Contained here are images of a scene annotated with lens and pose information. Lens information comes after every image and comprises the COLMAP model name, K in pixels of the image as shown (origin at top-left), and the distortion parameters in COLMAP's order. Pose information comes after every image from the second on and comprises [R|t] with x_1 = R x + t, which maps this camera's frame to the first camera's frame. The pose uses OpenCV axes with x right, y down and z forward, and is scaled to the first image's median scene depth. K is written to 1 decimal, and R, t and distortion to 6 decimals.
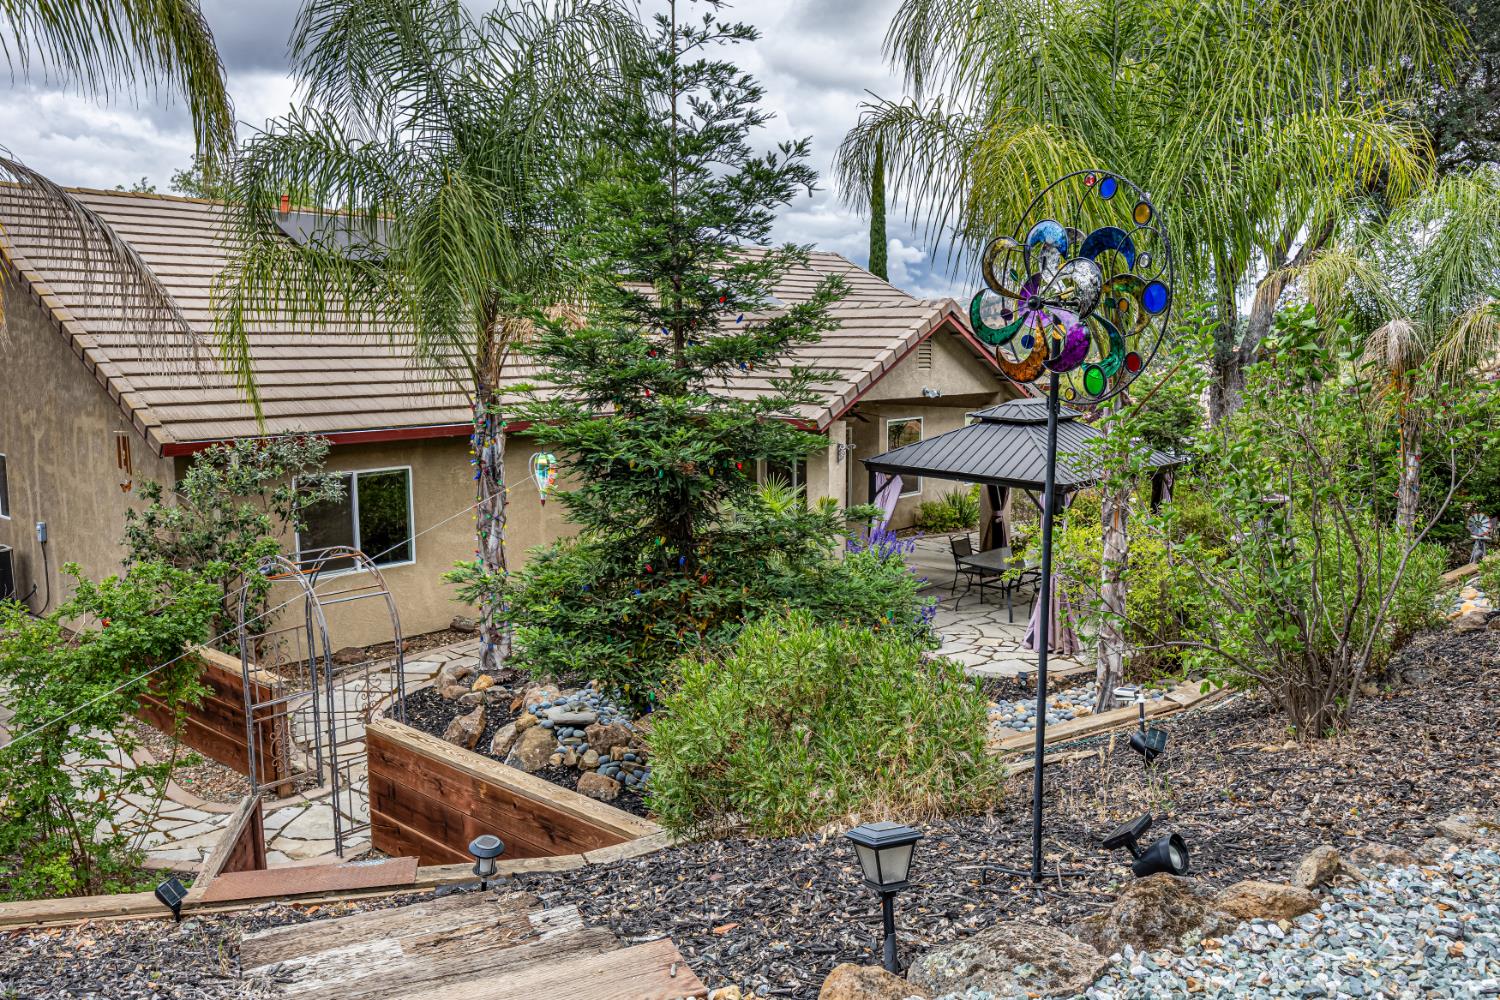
lens RADIAL K [[1150.5, 0, 751.5], [0, 1150.5, 501.4], [0, 0, 1]] dist [0.011962, 0.003288]
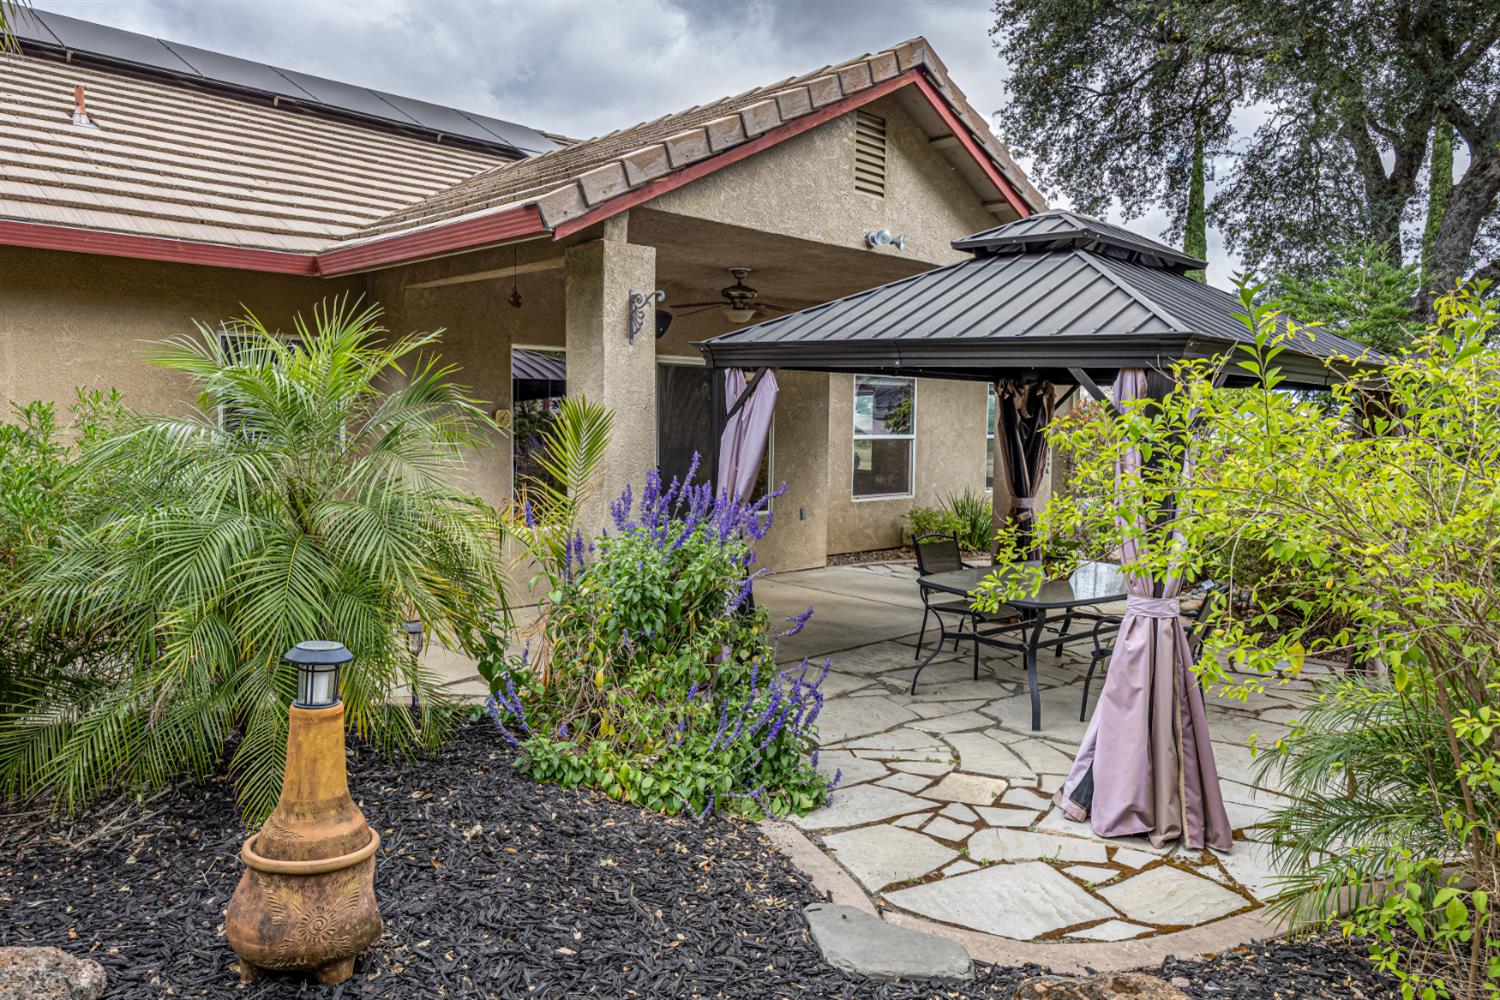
lens RADIAL K [[1017.1, 0, 749.1], [0, 1017.1, 493.6], [0, 0, 1]] dist [0.004852, 0.000176]
pose [[0.996064, 0.024724, -0.085115, 0.163325], [-0.030757, 0.997051, -0.070313, 0.052923], [0.083125, 0.072654, 0.993887, 0.668970]]
